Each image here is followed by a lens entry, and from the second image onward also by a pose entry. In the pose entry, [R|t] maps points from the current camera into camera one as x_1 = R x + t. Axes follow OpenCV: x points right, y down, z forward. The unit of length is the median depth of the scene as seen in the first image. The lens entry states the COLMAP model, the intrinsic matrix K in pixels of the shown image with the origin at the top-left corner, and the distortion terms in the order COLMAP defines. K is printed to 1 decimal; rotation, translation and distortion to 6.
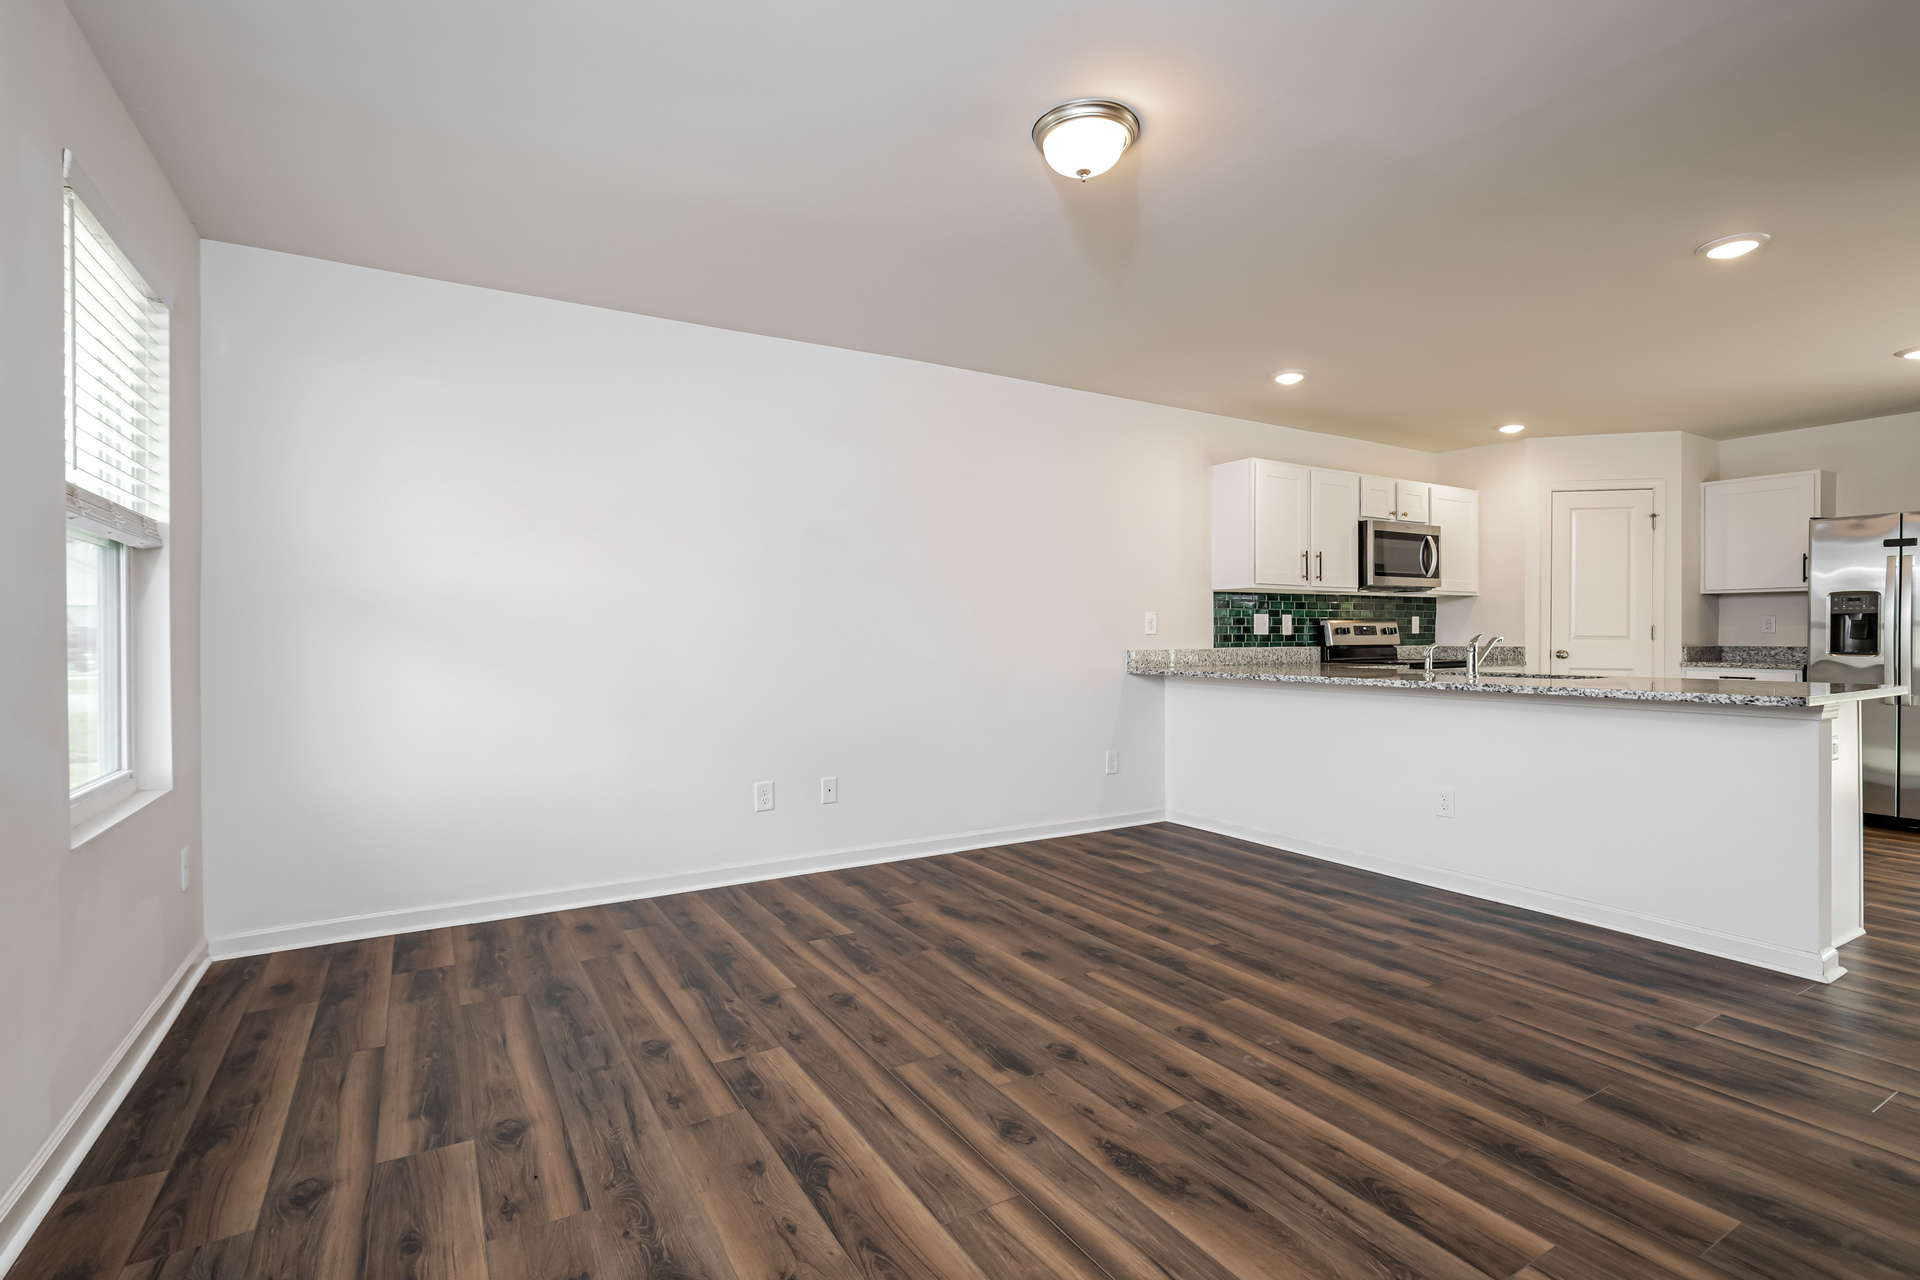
lens RADIAL K [[916.2, 0, 949.8], [0, 916.2, 633.4], [0, 0, 1]] dist [-0.006750, 0.000800]
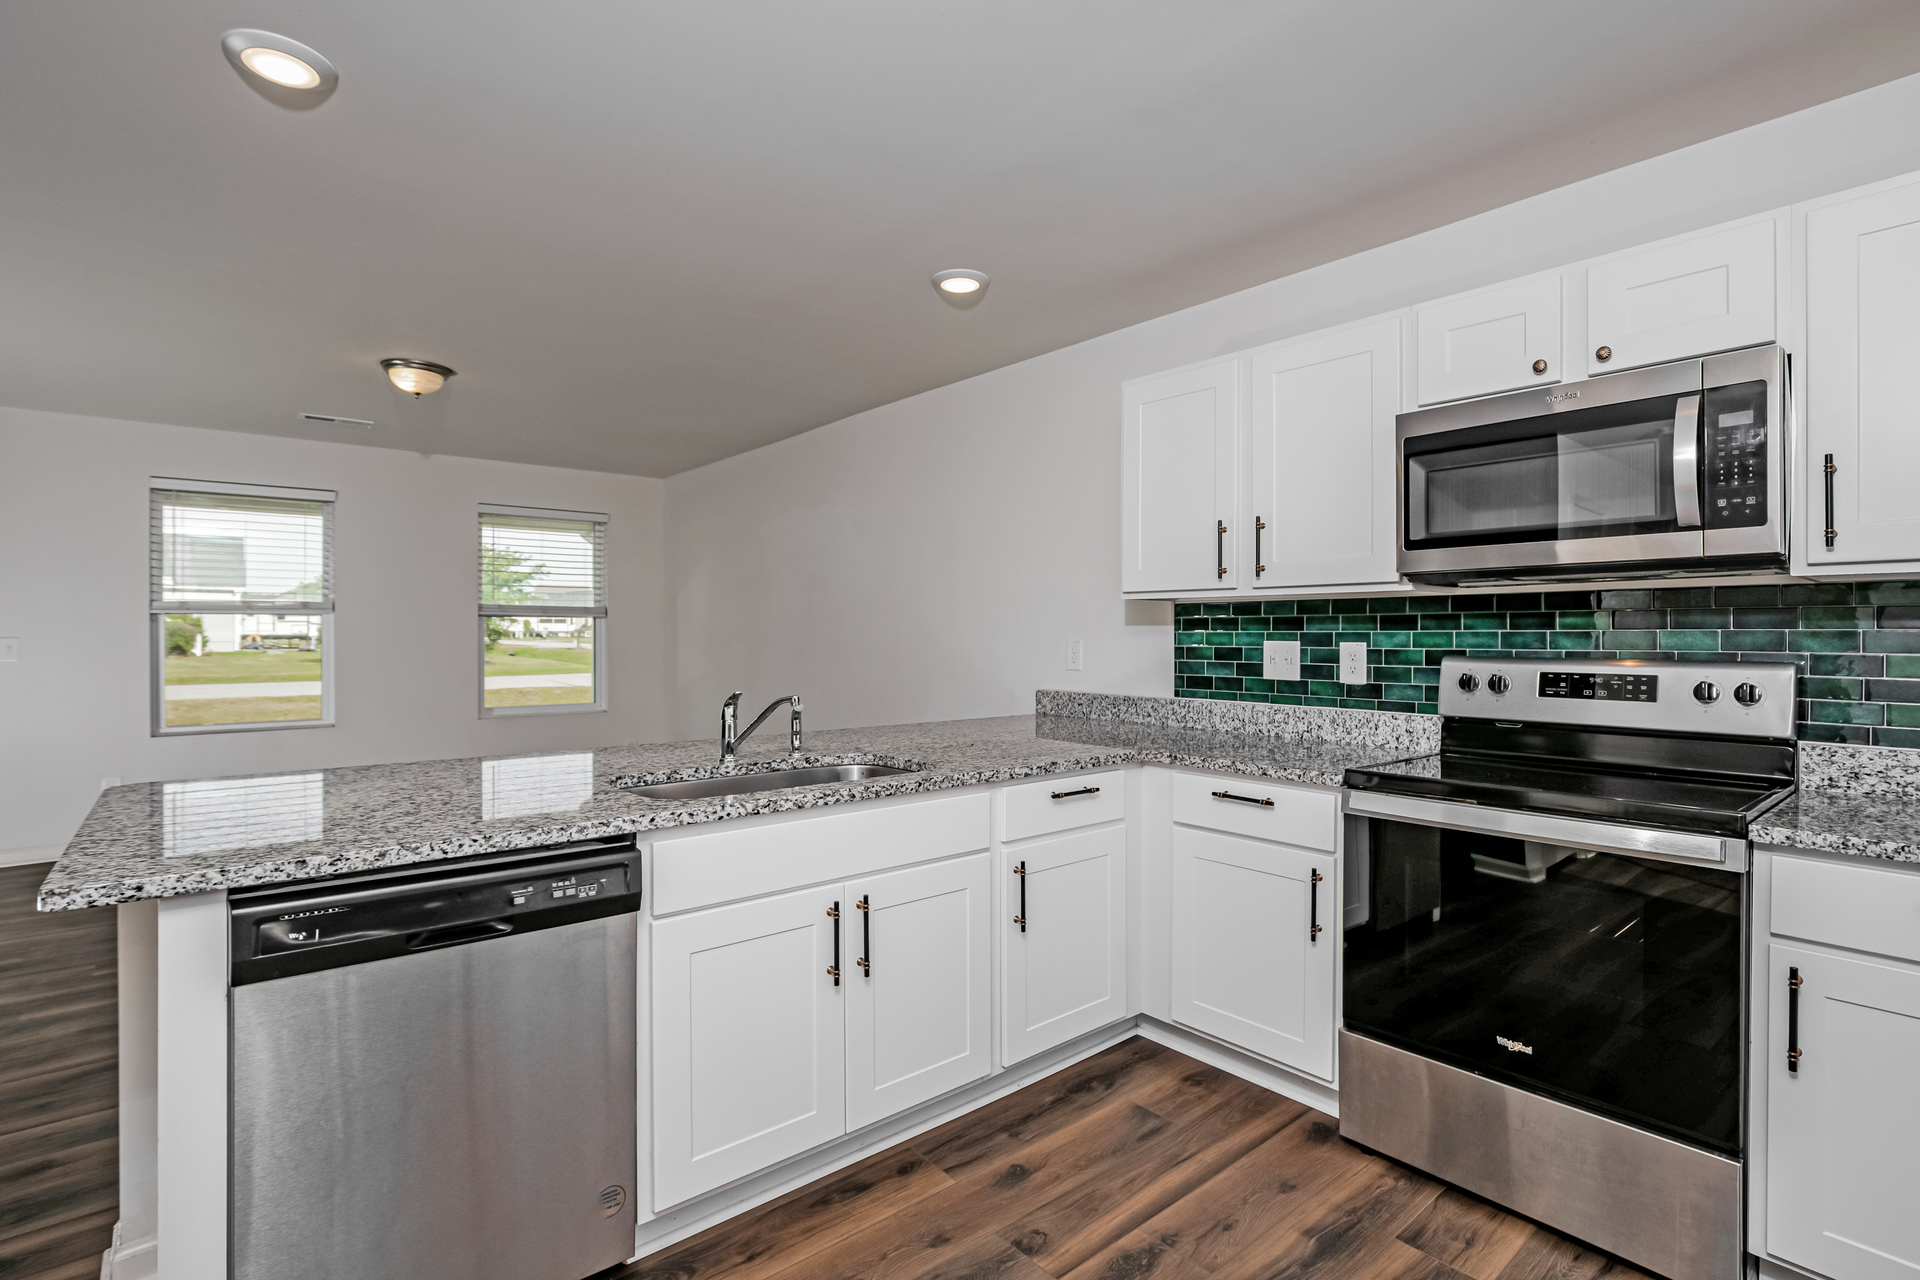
lens RADIAL K [[916.2, 0, 949.8], [0, 916.2, 633.4], [0, 0, 1]] dist [-0.006750, 0.000800]
pose [[0.156230, 0.003425, -0.987715, 0.819879], [-0.002000, 0.999993, 0.003152, -0.026449], [0.987719, 0.001483, 0.156236, 0.723058]]
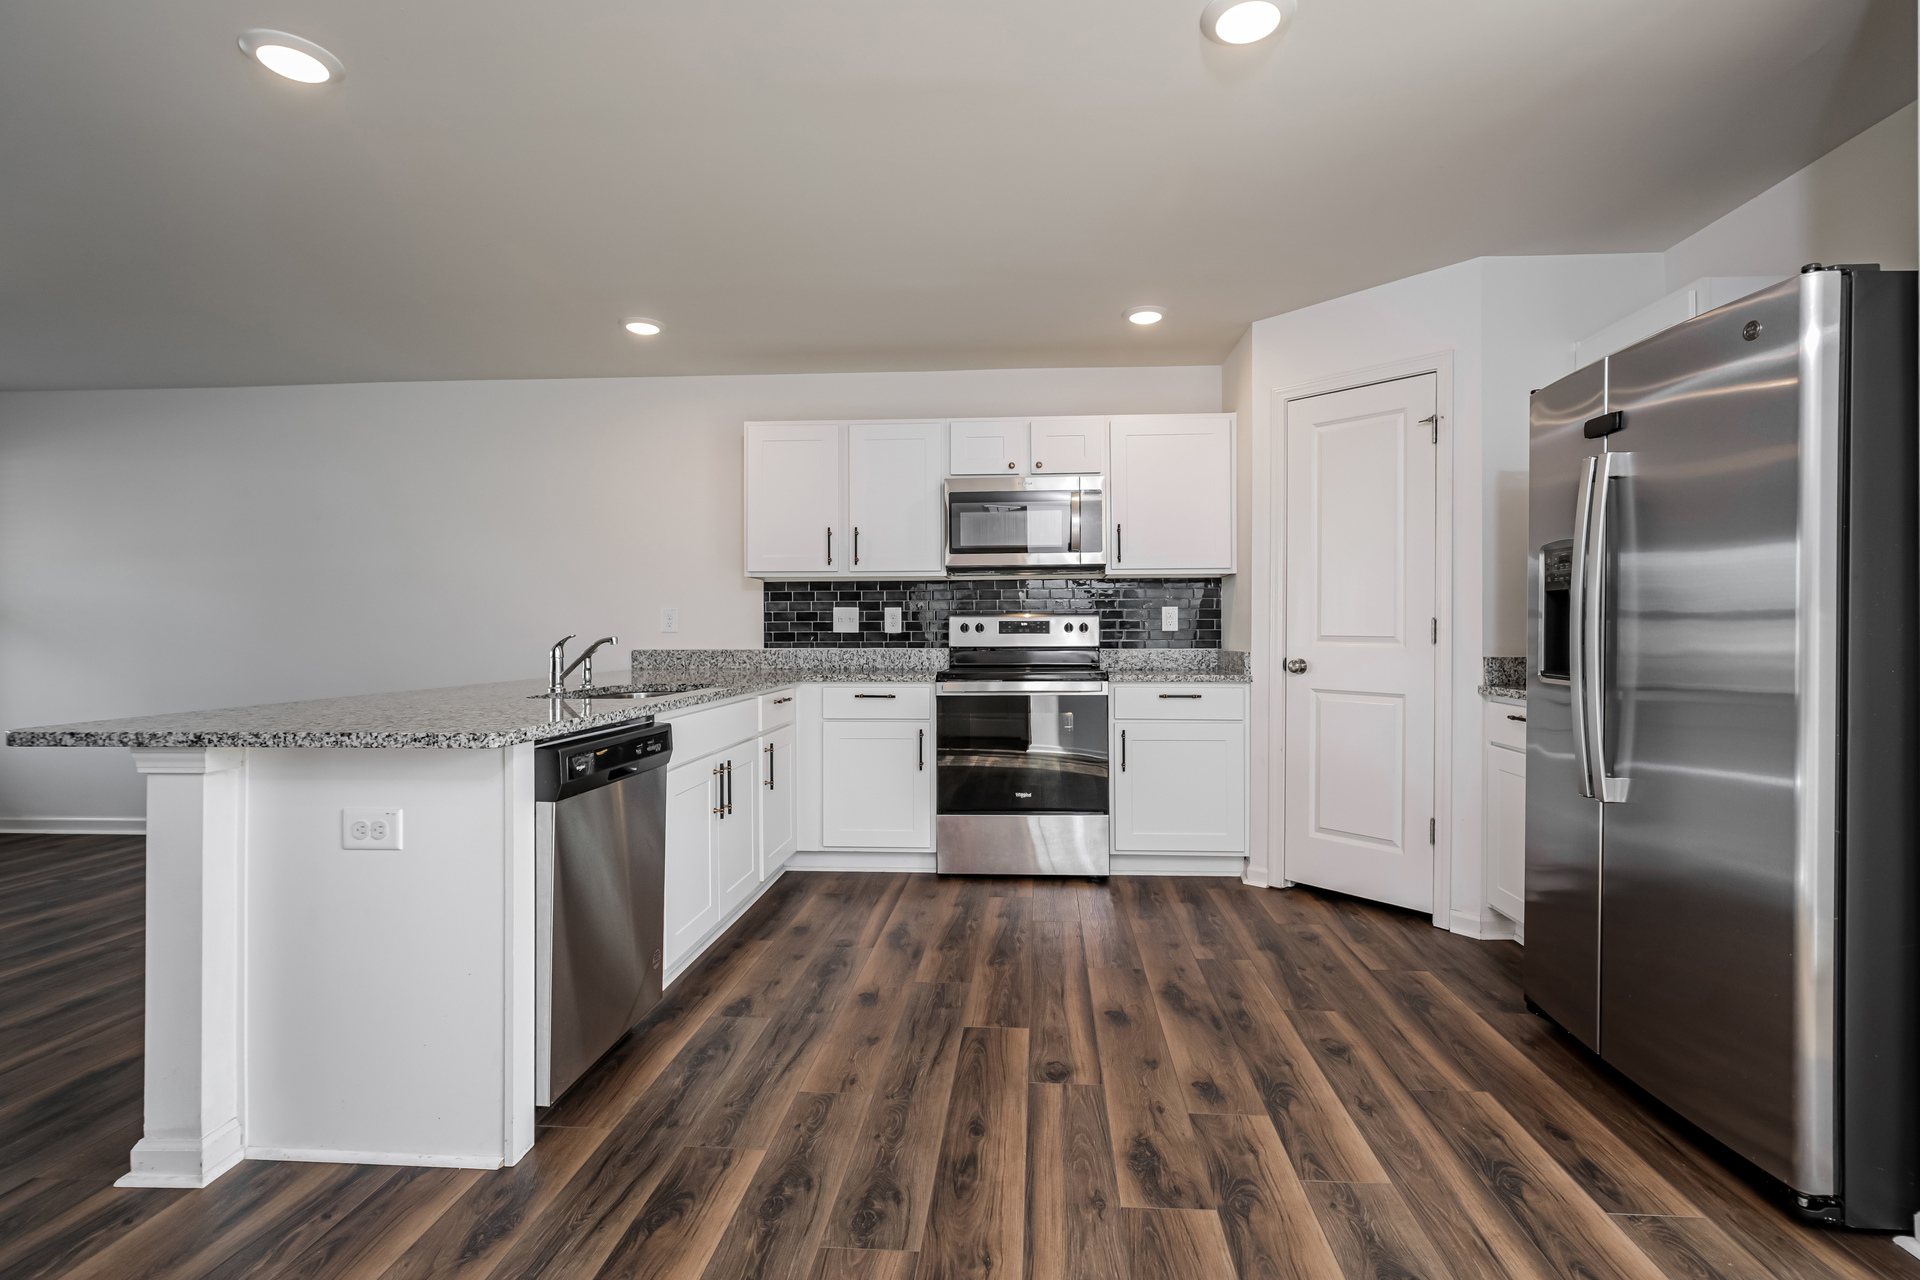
lens RADIAL K [[904.1, 0, 972.8], [0, 904.1, 621.0], [0, 0, 1]] dist [-0.015028, 0.007836]
pose [[0.816602, -0.004931, -0.577180, 0.885915], [0.000181, 0.999966, -0.008287, -0.002353], [0.577201, 0.006663, 0.816575, 0.405870]]
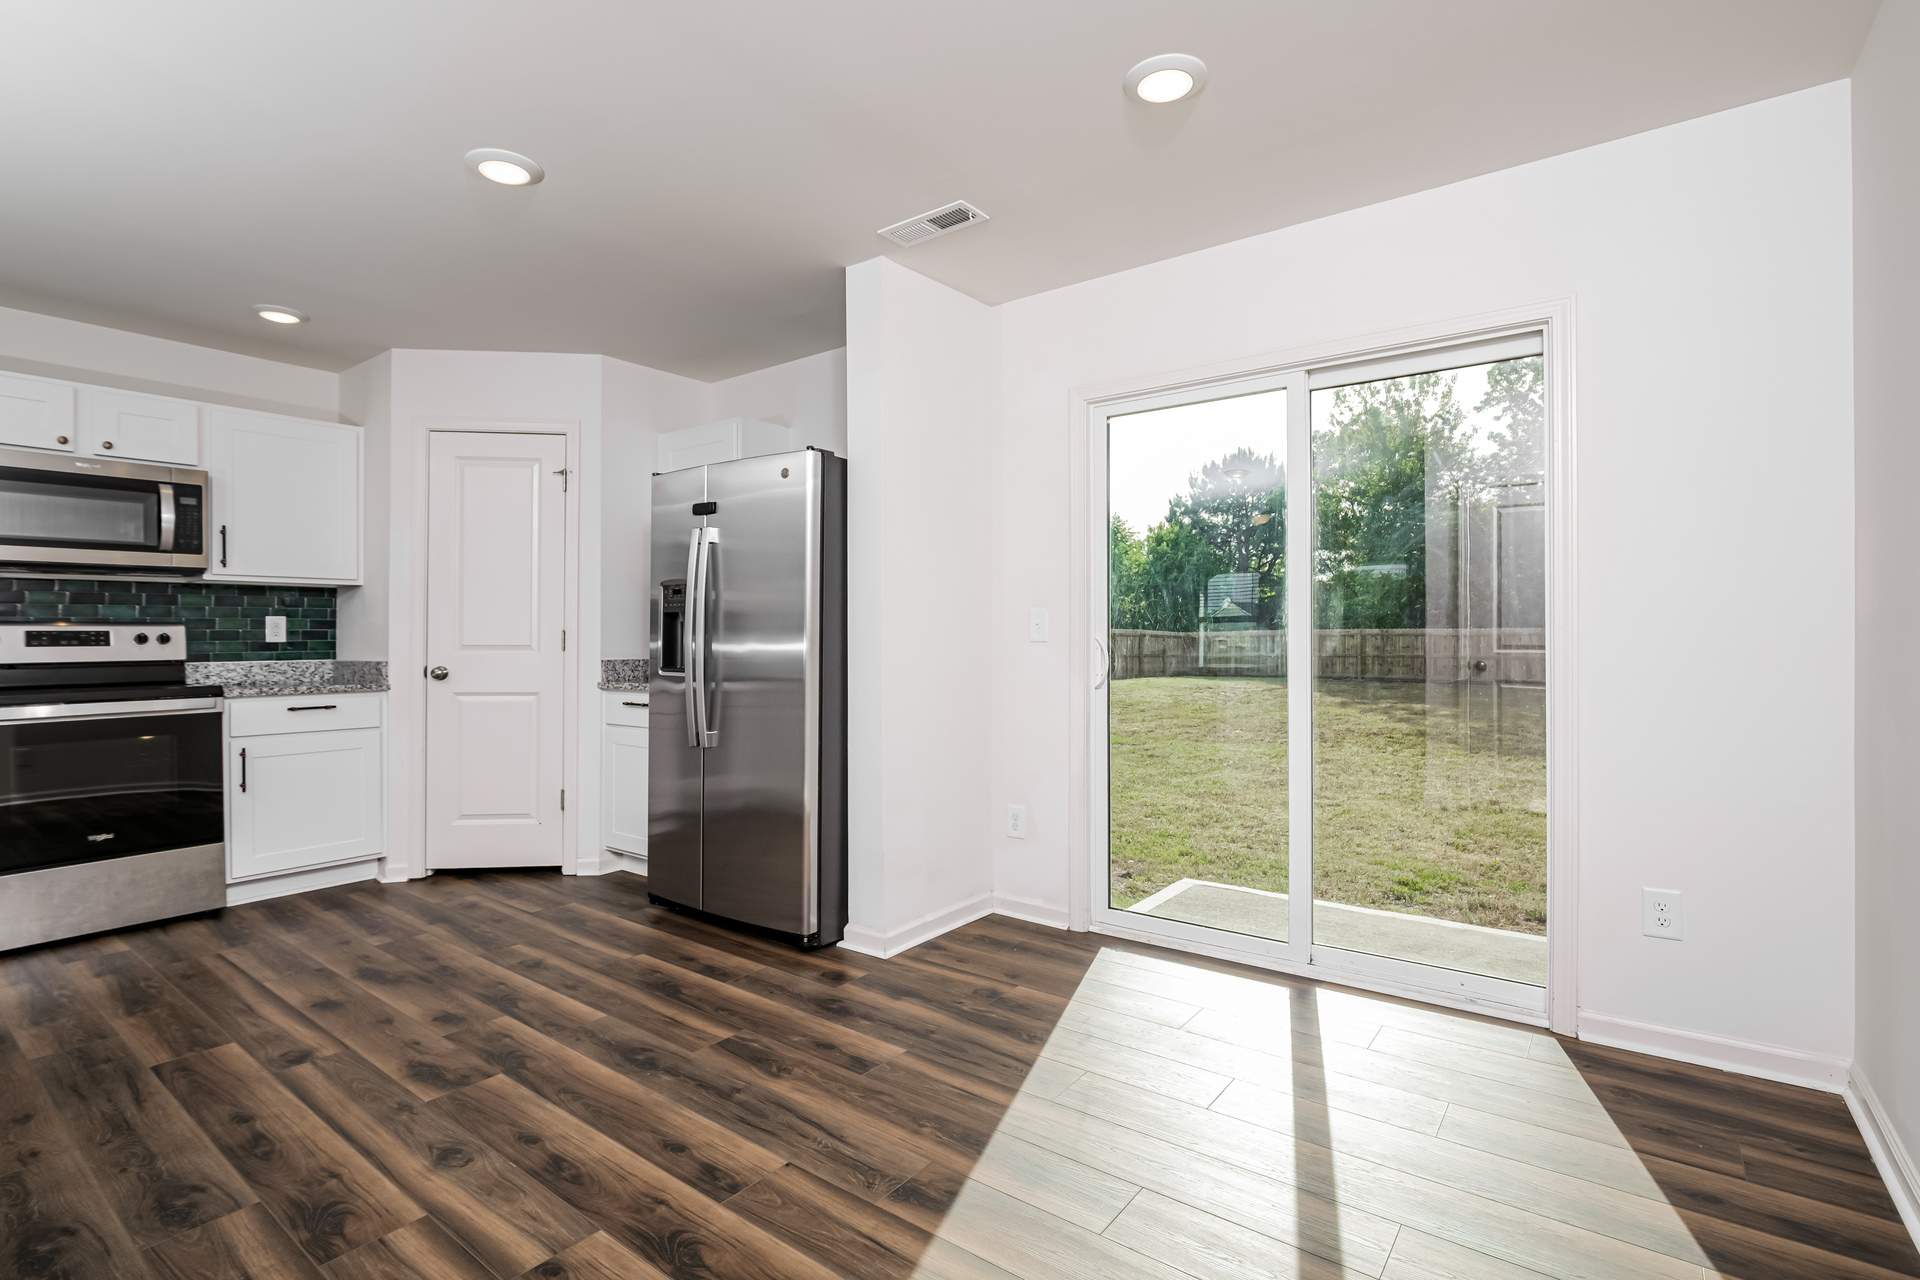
lens RADIAL K [[916.2, 0, 949.8], [0, 916.2, 633.4], [0, 0, 1]] dist [-0.006750, 0.000800]
pose [[0.932916, -0.001676, 0.360091, 0.820517], [0.003850, 0.999978, -0.005319, -0.001304], [-0.360075, 0.006348, 0.932902, 0.251145]]
